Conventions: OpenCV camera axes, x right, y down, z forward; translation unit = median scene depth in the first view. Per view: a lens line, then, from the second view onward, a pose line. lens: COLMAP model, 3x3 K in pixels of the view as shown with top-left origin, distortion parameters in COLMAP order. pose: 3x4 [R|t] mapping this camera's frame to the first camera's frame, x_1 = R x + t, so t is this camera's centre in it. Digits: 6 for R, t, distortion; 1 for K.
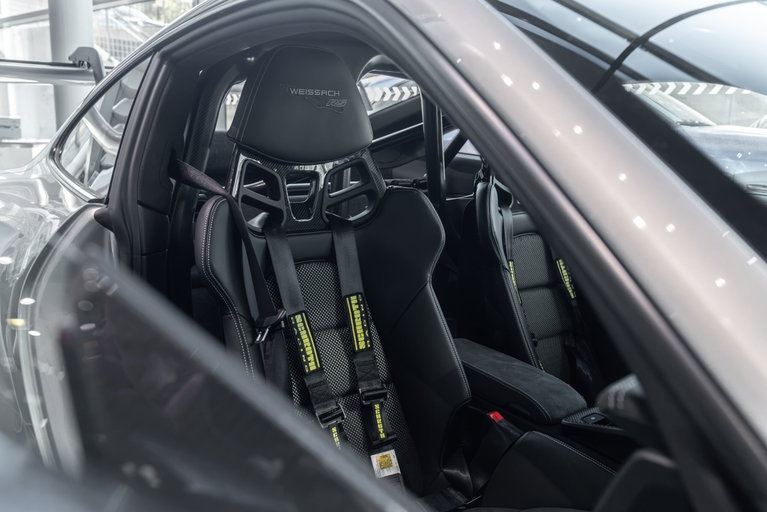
lens RADIAL K [[674.7, 0, 383.5], [0, 674.7, 256.0], [0, 0, 1]] dist [-0.000834, 0.000438]
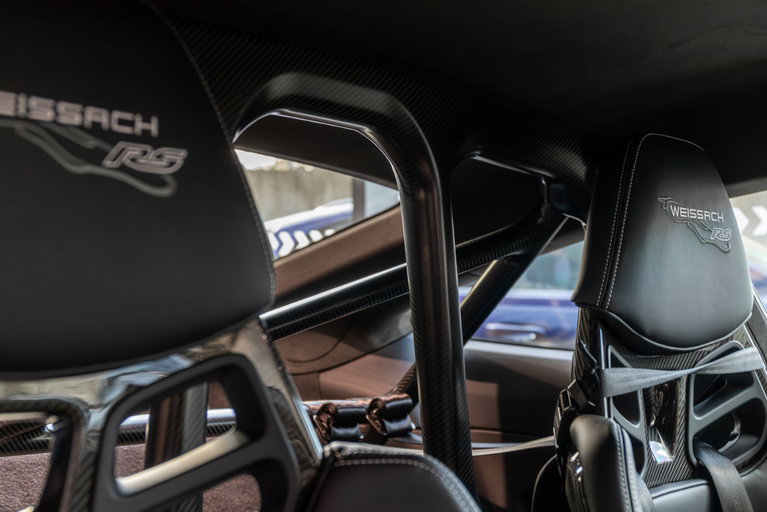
lens RADIAL K [[951.8, 0, 383.5], [0, 951.8, 256.0], [0, 0, 1]] dist [-0.024935, -0.035714]
pose [[0.995445, -0.003710, 0.095270, -0.008922], [0.026441, 0.970792, -0.238461, -0.089815], [-0.091603, 0.239894, 0.966468, 0.609808]]
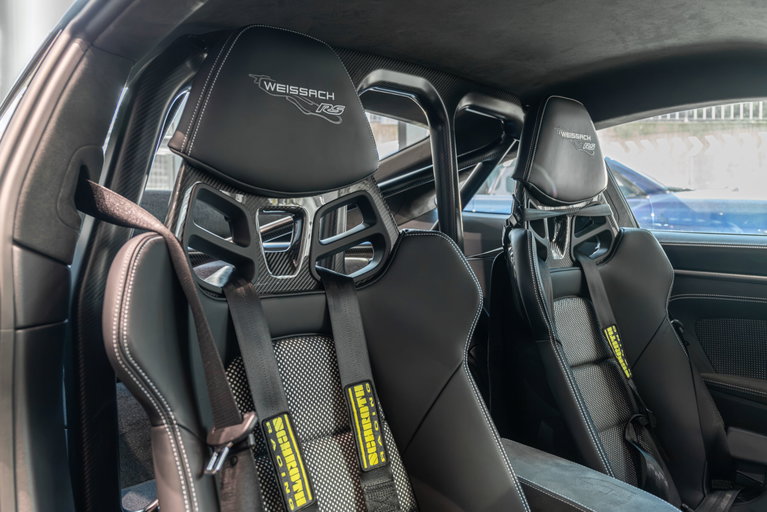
lens RADIAL K [[632.9, 0, 383.5], [0, 632.9, 256.0], [0, 0, 1]] dist [-0.034788, -0.001176]
pose [[0.998860, -0.021422, 0.042670, -0.044583], [0.026756, 0.991330, -0.128643, 0.012440], [-0.039544, 0.129638, 0.990773, 0.354292]]
